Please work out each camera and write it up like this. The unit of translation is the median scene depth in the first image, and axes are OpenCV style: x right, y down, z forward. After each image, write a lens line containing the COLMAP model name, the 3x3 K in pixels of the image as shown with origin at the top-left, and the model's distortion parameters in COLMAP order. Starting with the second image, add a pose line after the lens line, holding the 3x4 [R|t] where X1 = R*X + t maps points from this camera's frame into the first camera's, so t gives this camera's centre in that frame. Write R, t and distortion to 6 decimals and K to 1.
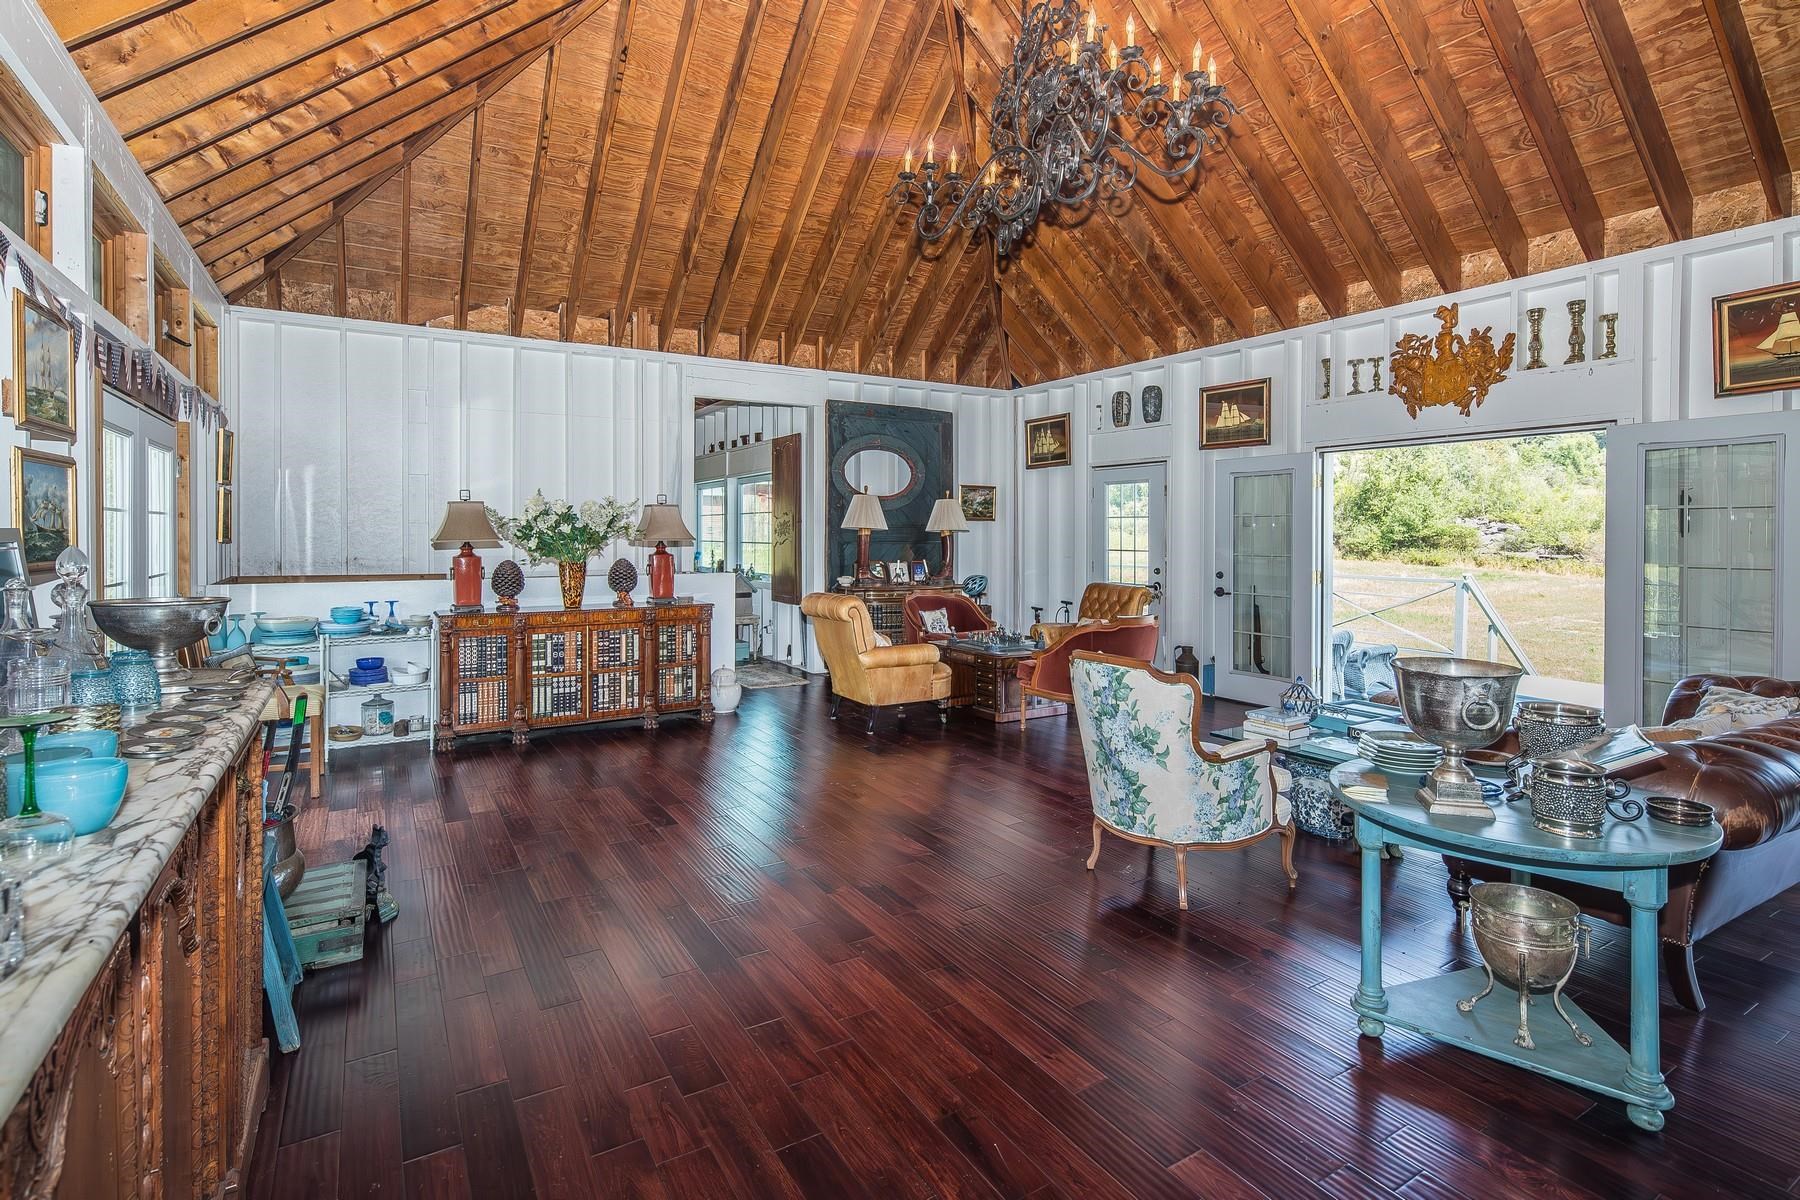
lens RADIAL K [[887.1, 0, 971.8], [0, 887.1, 542.2], [0, 0, 1]] dist [0.019916, 0.000105]
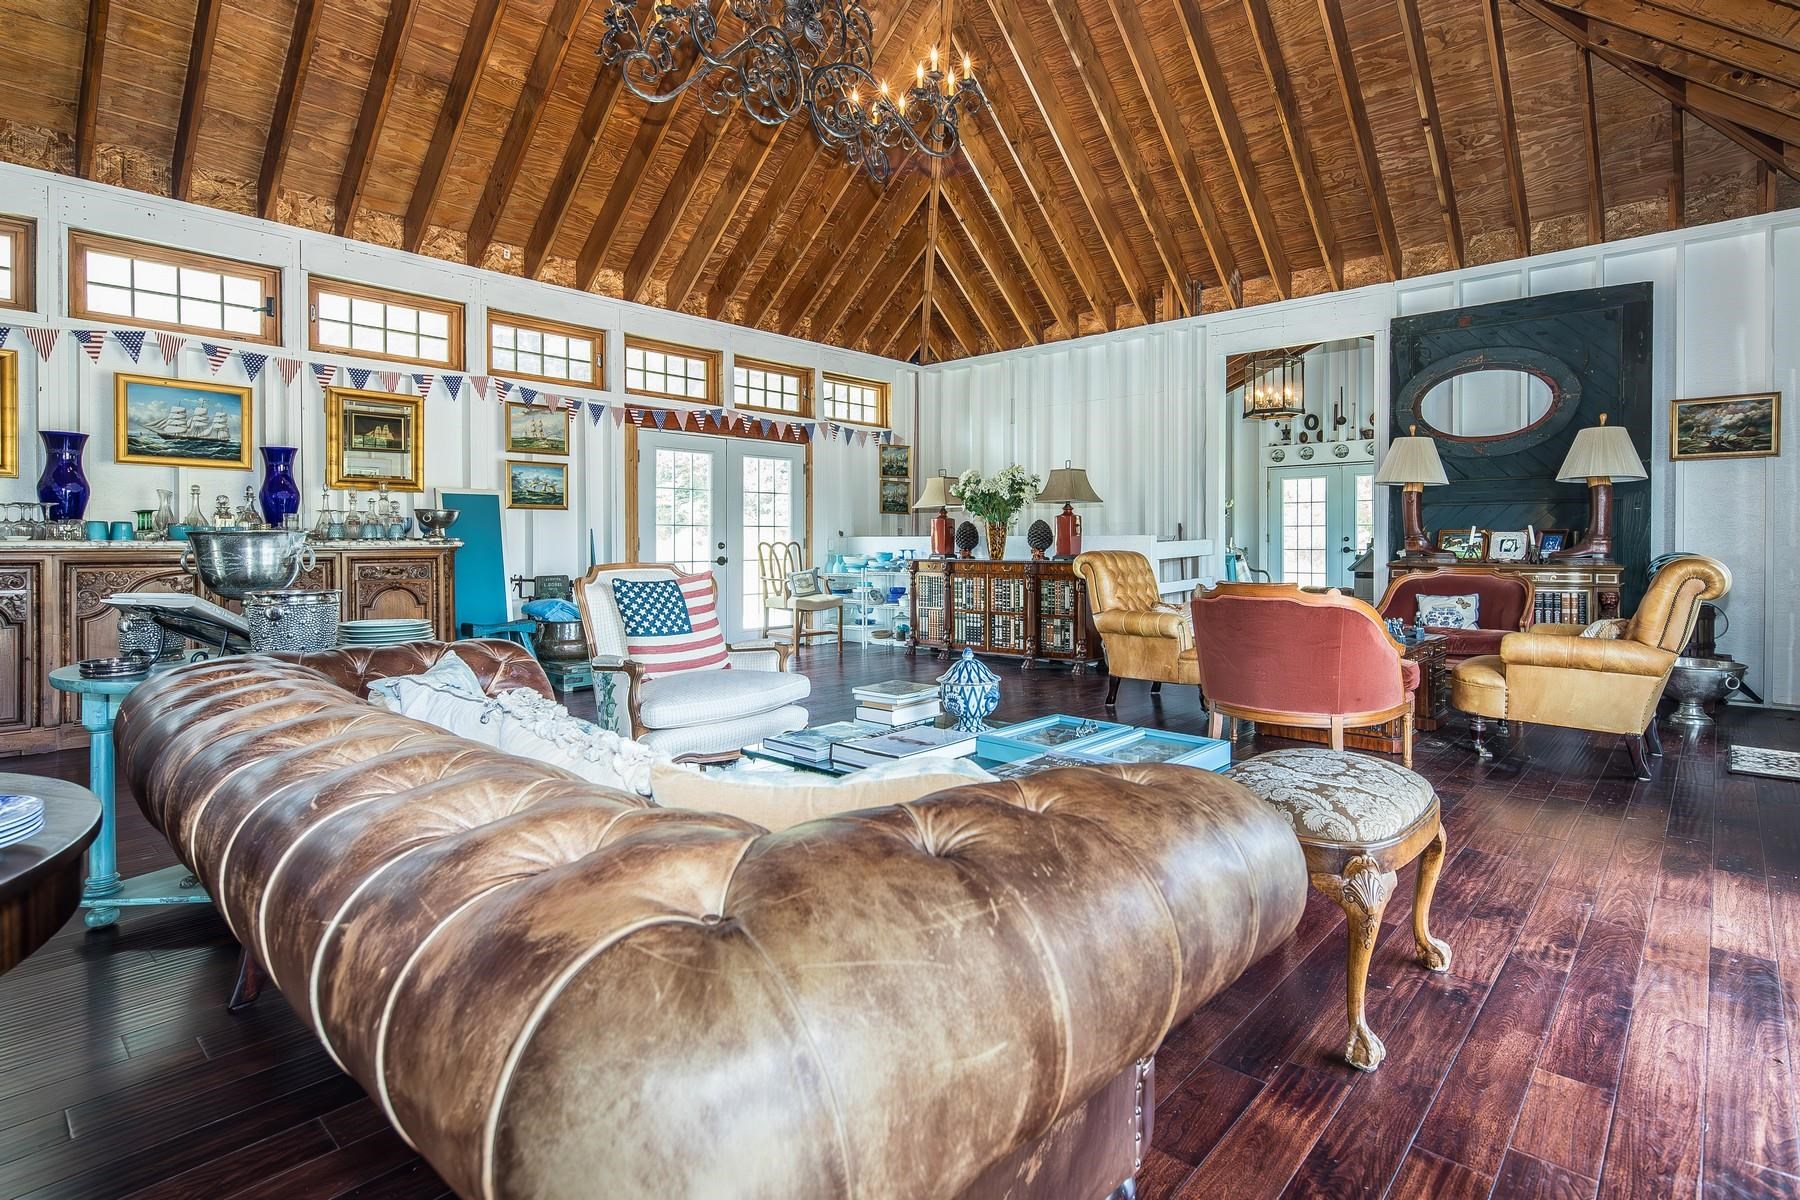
lens RADIAL K [[887.1, 0, 971.8], [0, 887.1, 542.2], [0, 0, 1]] dist [0.019916, 0.000105]
pose [[0.270890, -0.001501, -0.962609, 0.514764], [-0.002564, 0.999994, -0.002280, 0.037991], [0.962607, 0.003086, 0.270884, 0.462977]]
